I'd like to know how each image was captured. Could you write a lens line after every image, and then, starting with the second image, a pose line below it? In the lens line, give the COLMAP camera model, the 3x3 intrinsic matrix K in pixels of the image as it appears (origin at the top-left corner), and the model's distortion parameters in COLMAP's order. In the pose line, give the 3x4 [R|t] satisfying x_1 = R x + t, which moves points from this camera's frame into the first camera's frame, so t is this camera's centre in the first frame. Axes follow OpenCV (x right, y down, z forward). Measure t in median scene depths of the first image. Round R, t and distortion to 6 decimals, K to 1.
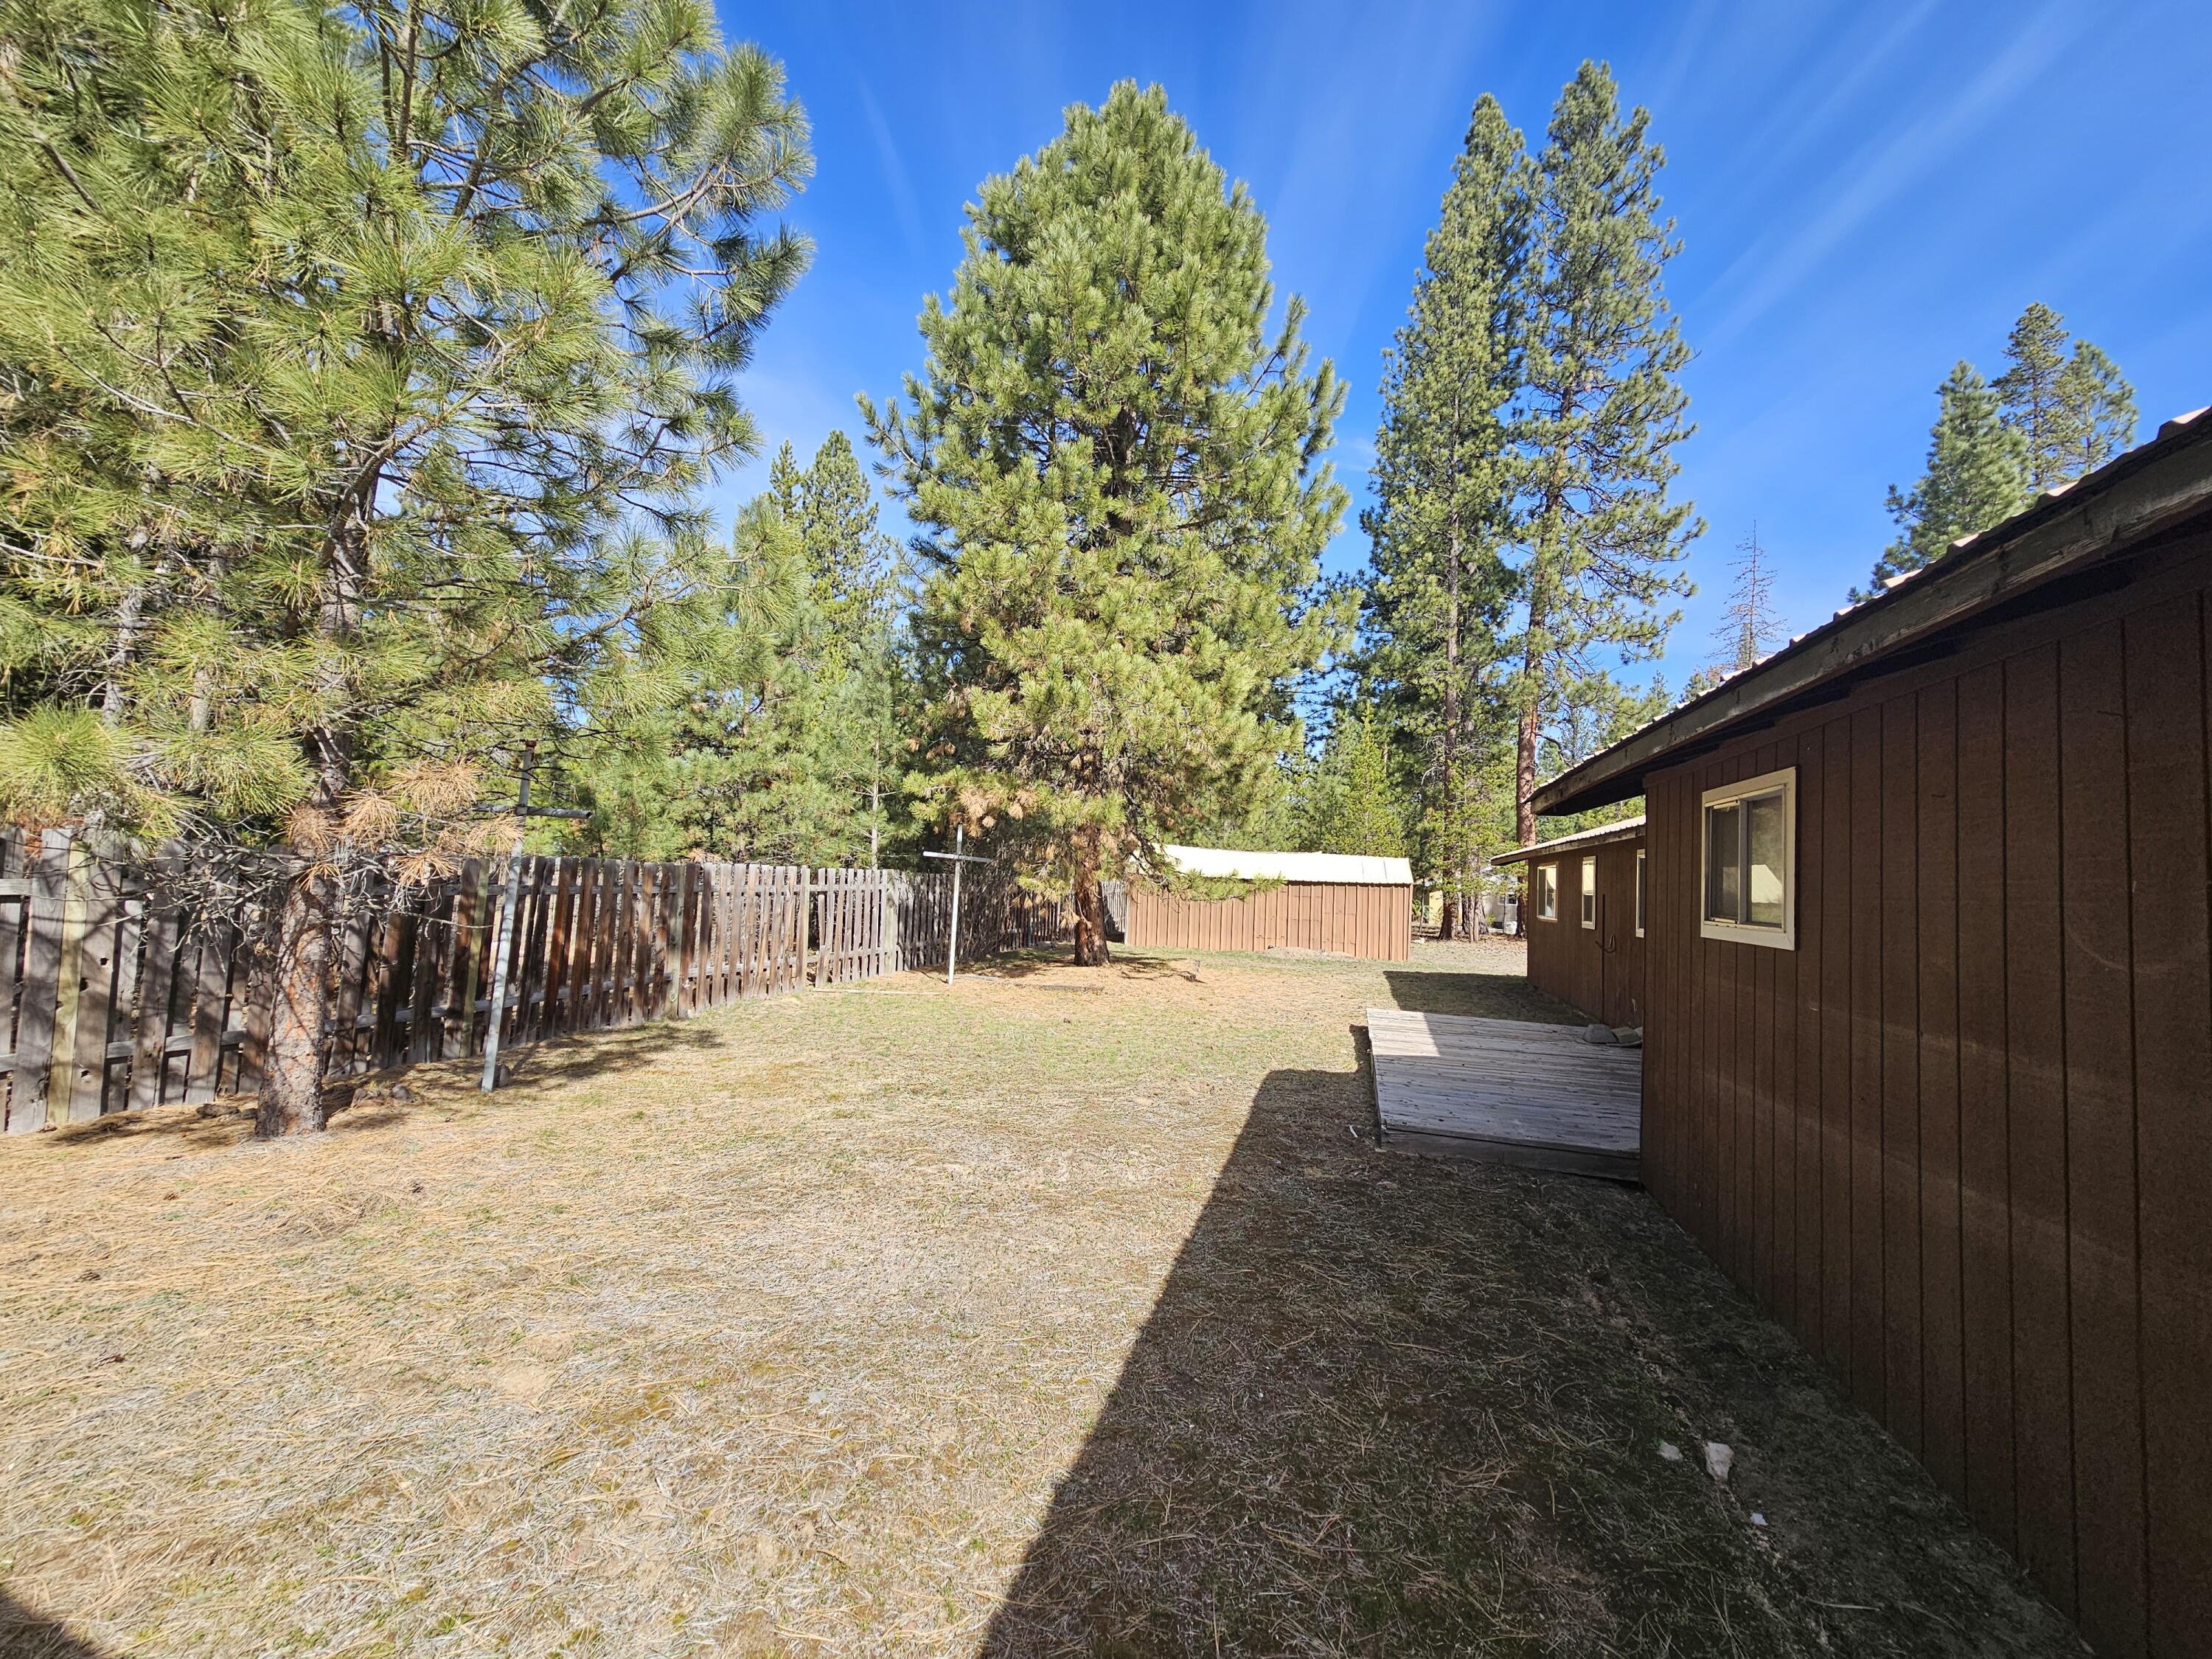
lens RADIAL K [[901.7, 0, 1116.1], [0, 901.7, 822.0], [0, 0, 1]] dist [0.000444, -0.000300]
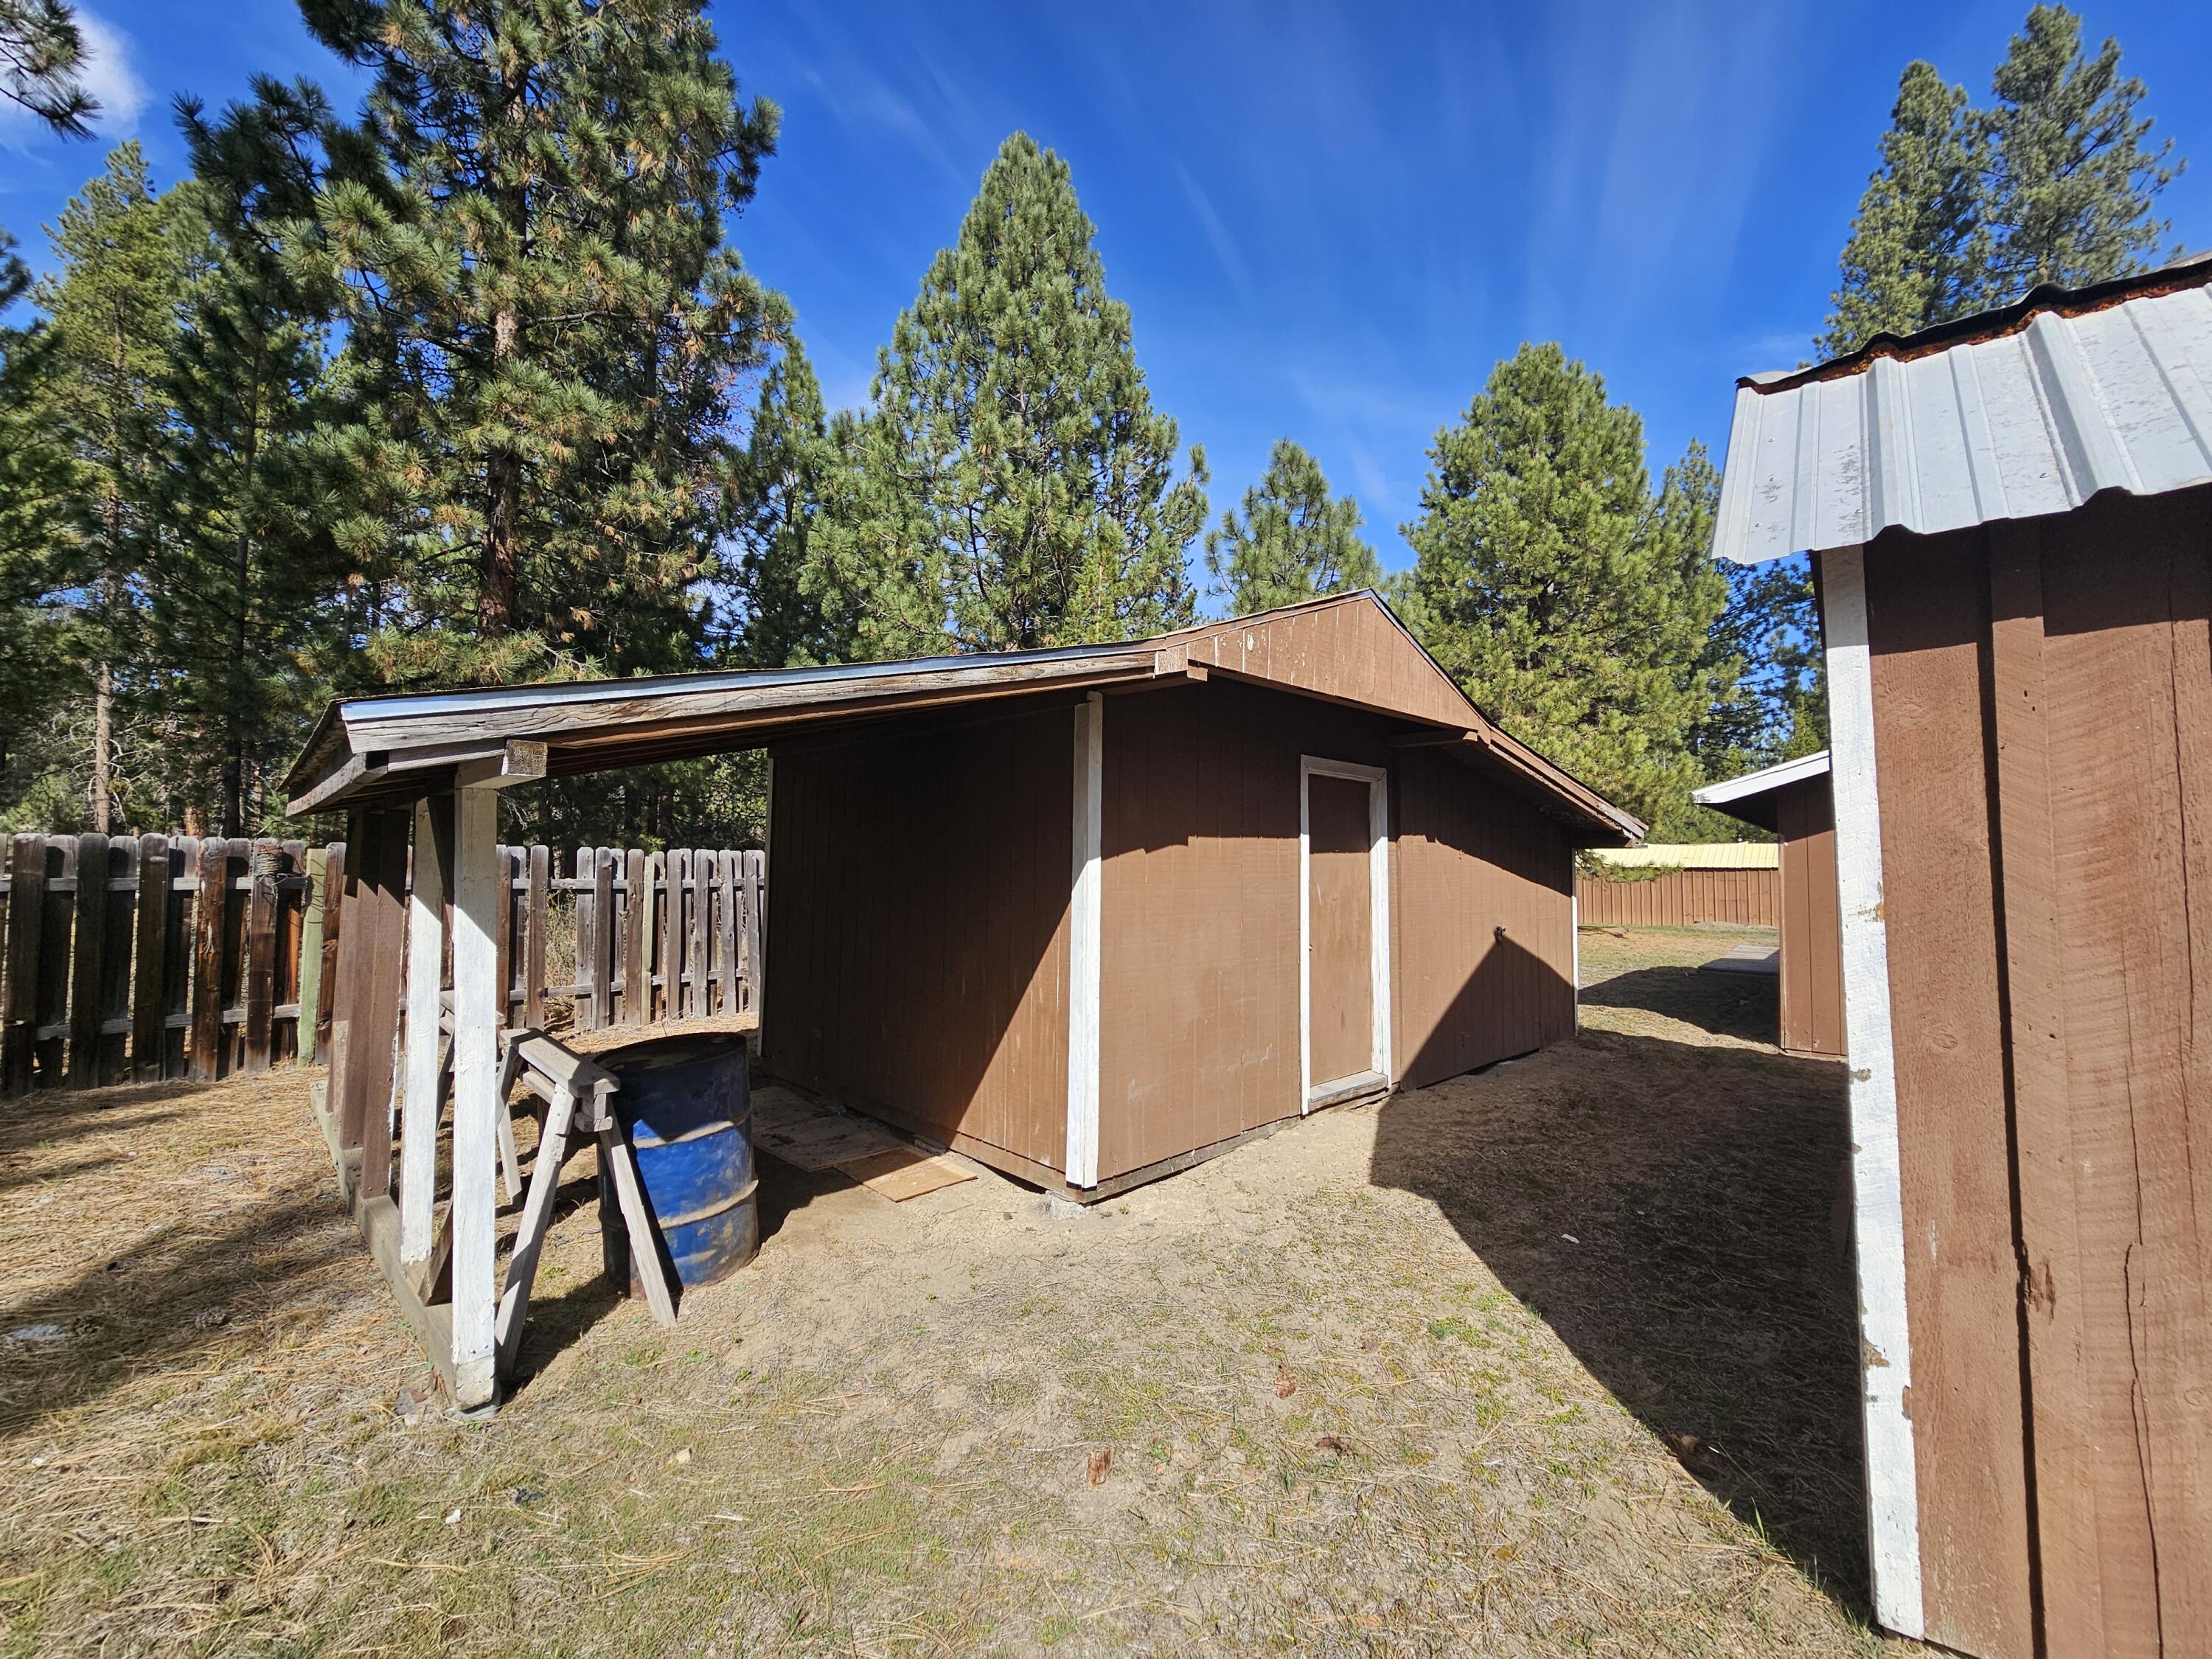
lens RADIAL K [[901.7, 0, 1116.1], [0, 901.7, 822.0], [0, 0, 1]] dist [0.000444, -0.000300]
pose [[0.904093, -0.059224, -0.423211, -0.027387], [0.057406, 0.998205, -0.017053, -0.038616], [0.423462, -0.008877, 0.905870, -0.758865]]
